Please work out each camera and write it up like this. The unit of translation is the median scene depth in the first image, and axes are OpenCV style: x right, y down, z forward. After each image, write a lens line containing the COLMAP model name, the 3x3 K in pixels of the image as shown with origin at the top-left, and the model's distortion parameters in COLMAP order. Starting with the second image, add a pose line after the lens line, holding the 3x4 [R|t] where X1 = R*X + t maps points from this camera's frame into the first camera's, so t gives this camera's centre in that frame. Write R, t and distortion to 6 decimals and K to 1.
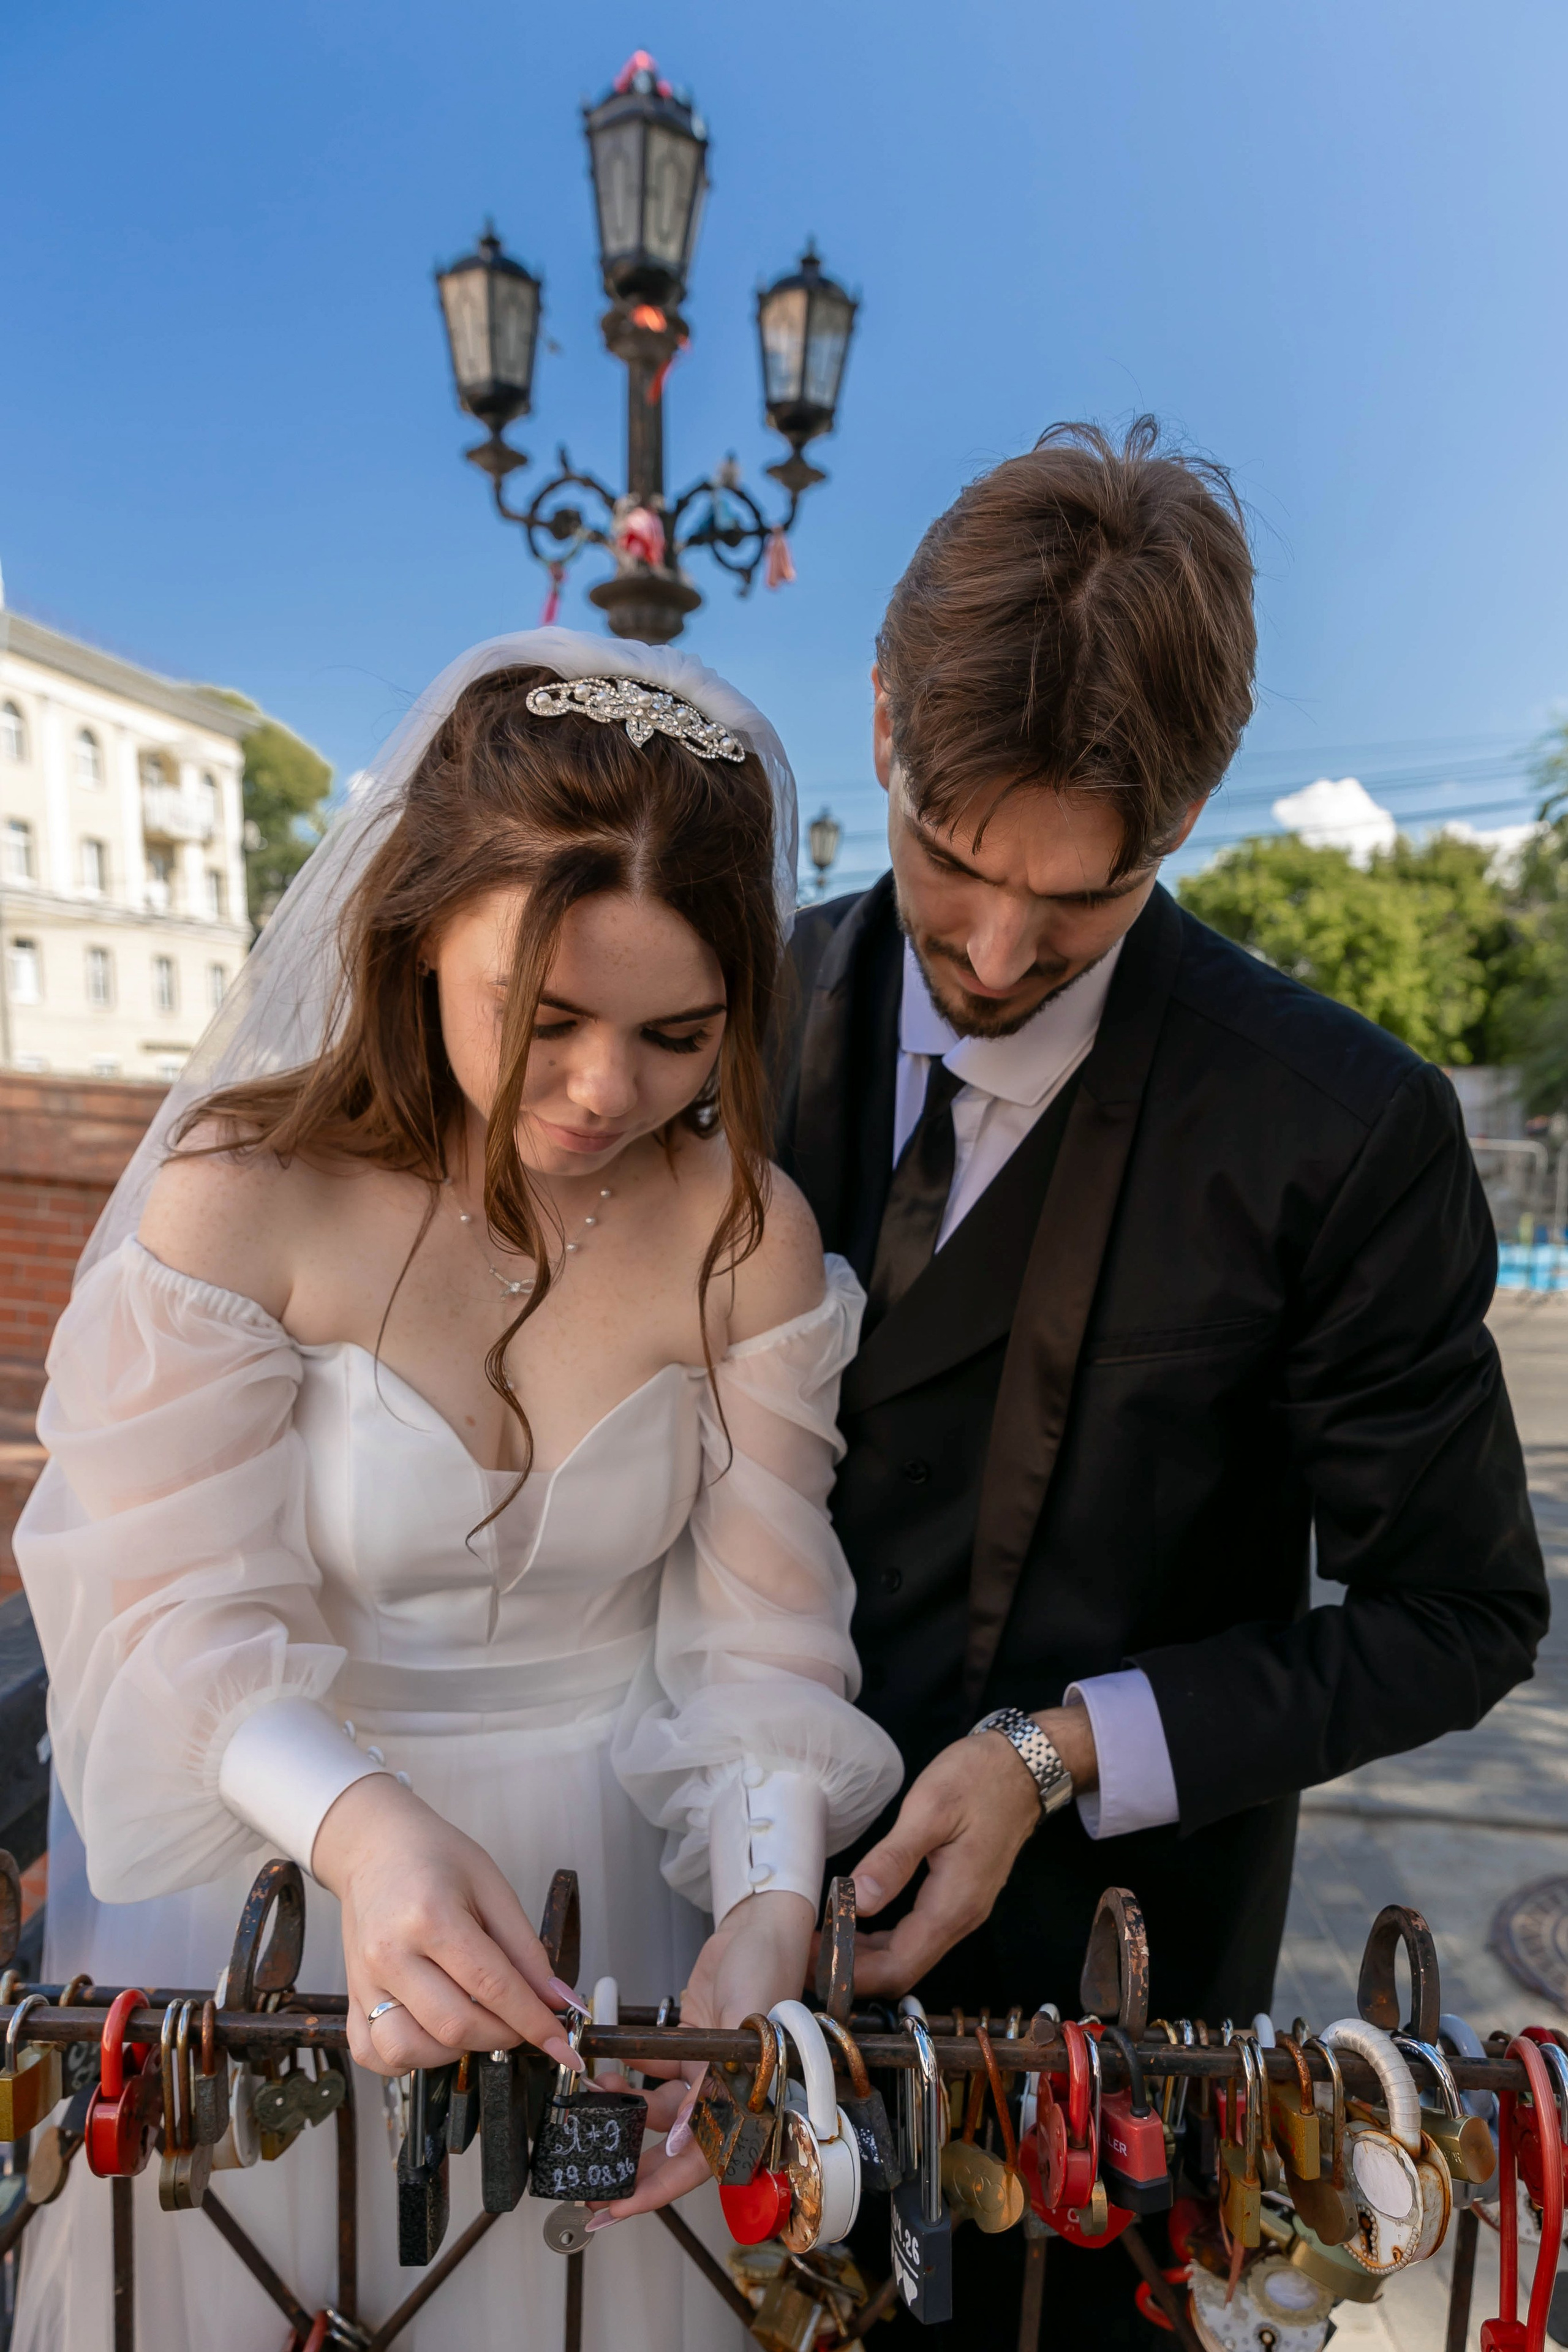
lens RADIAL K [[1403.5, 0, 784.0], [0, 1403.5, 1176.0], [0, 0, 1]] dist [0.000461, 0.000857]
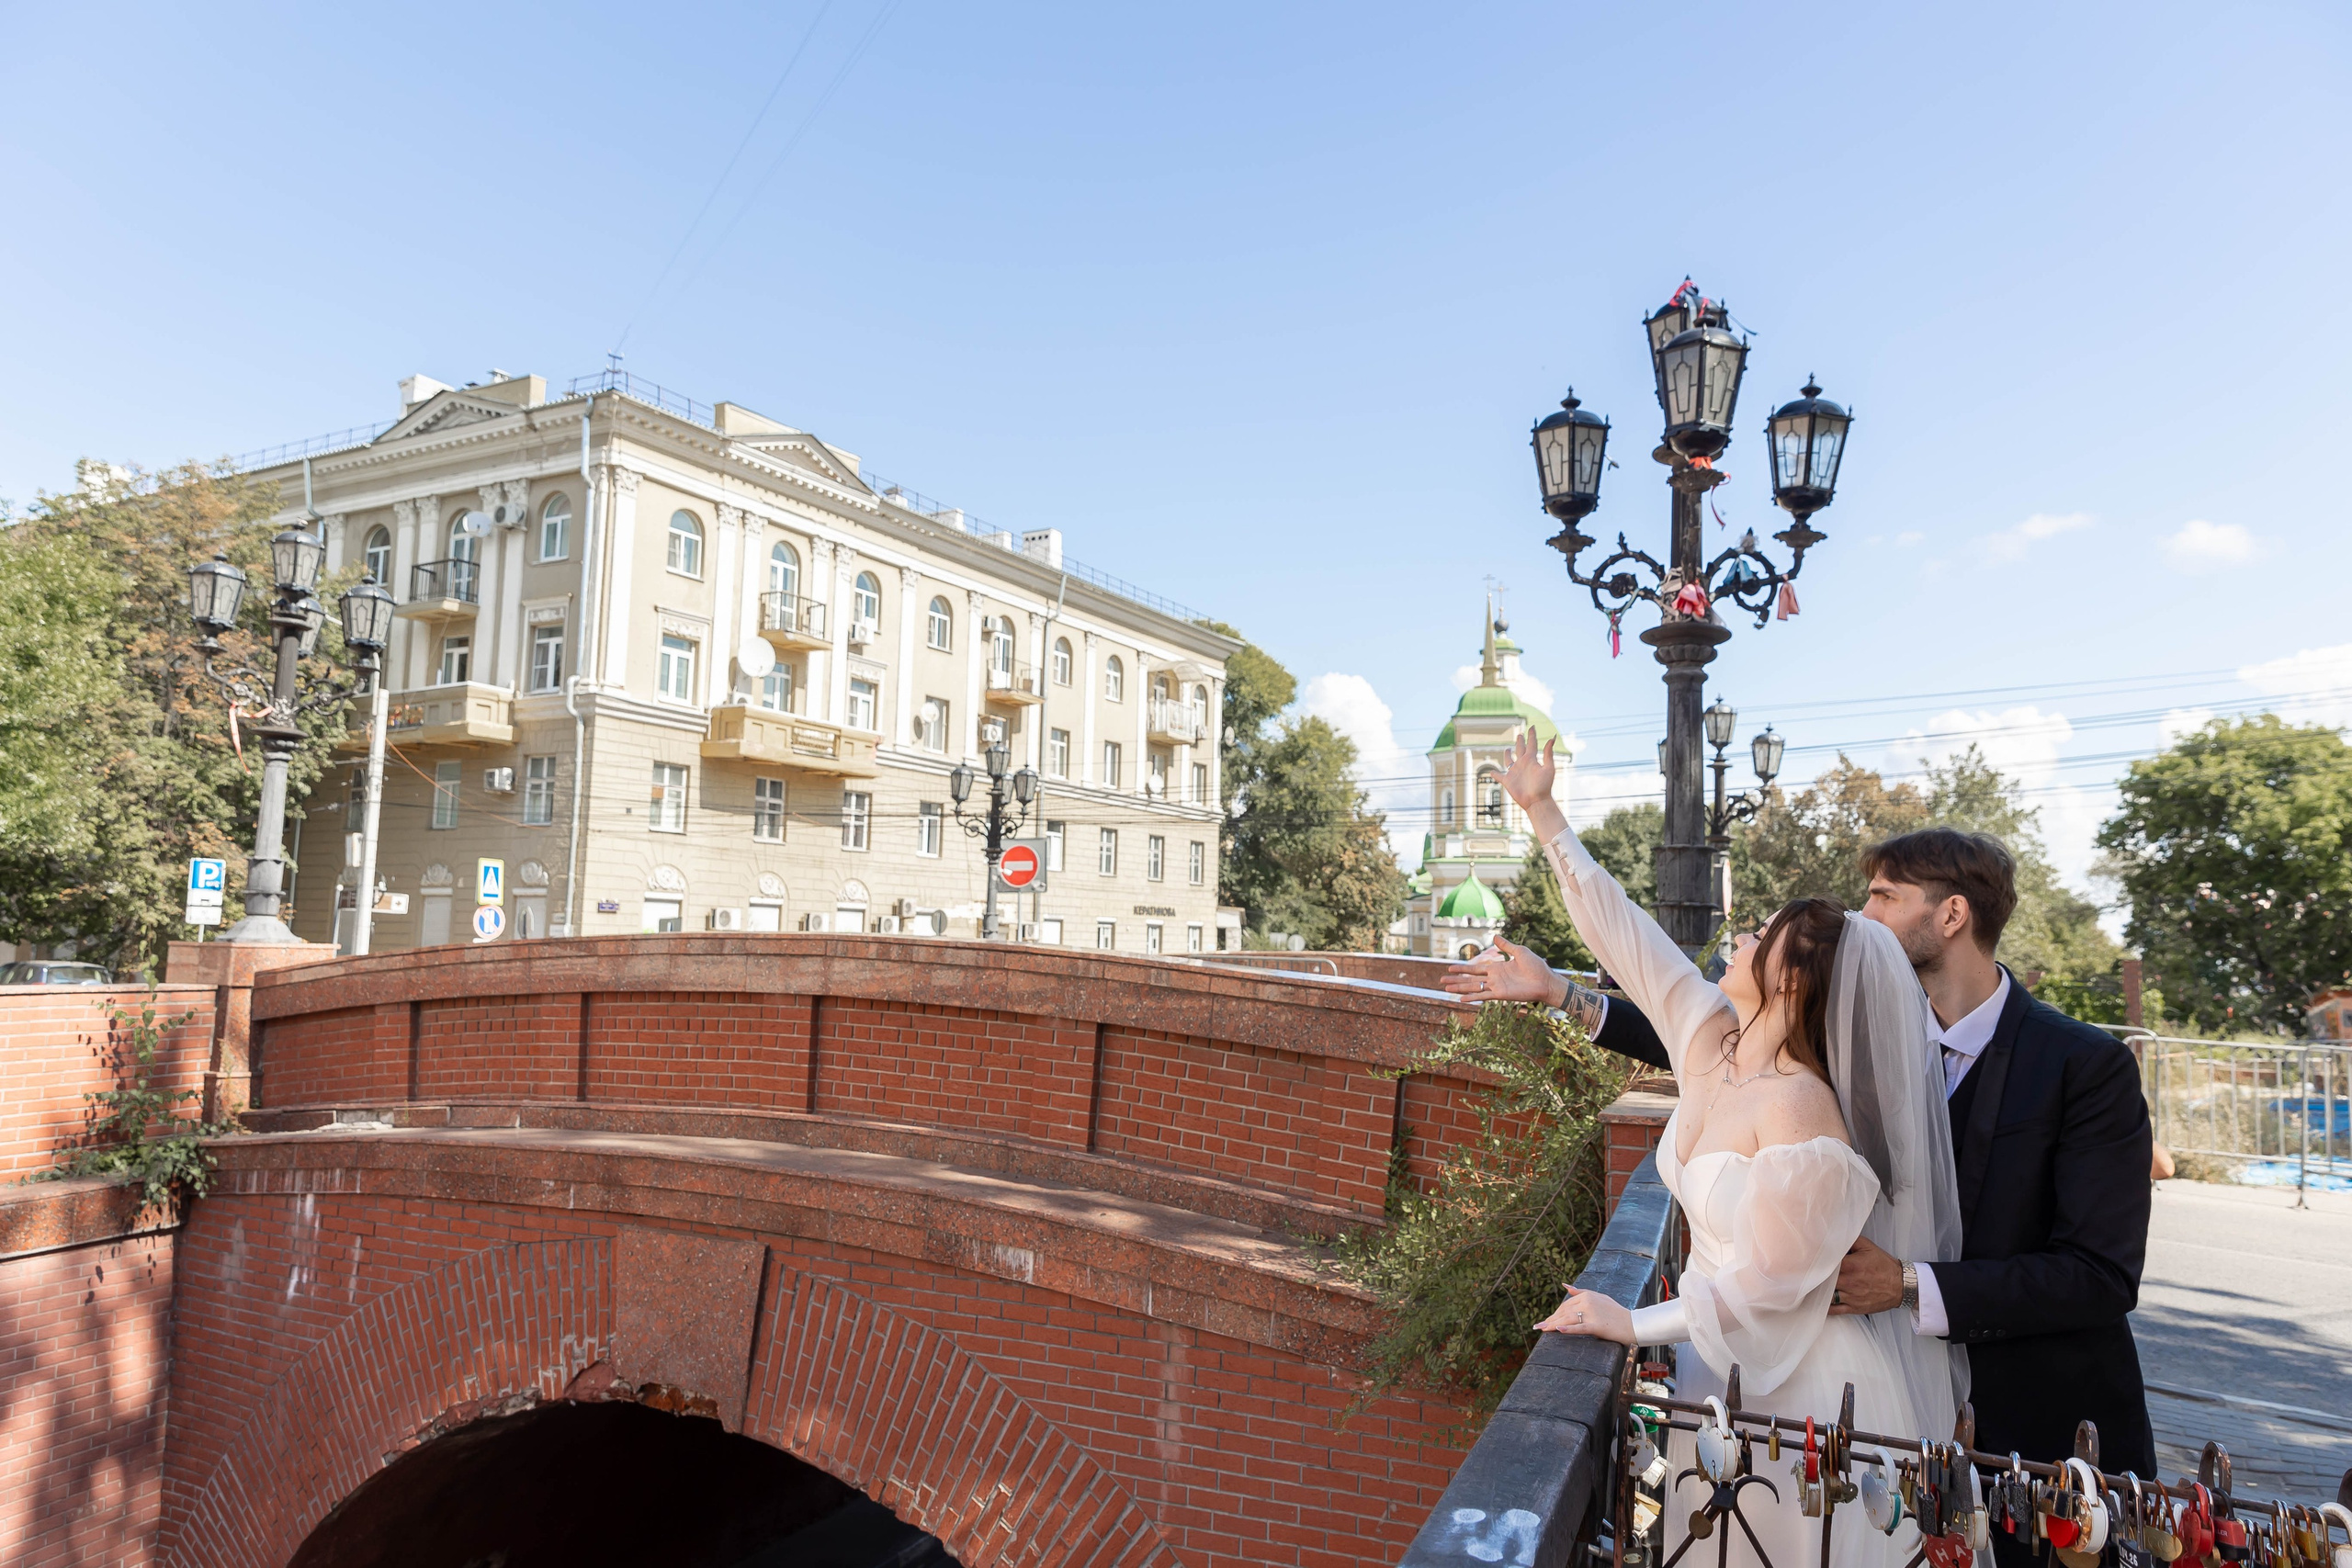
lens RADIAL K [[1403.4, 0, 1176.0], [0, 1403.4, 784.0], [0, 0, 1]] dist [0.000461, 0.000857]
pose [[0.948647, -0.005452, -0.316291, -0.133630], [-0.046906, 0.986374, -0.157688, -0.030960], [0.312841, 0.164426, 0.935465, -0.393596]]
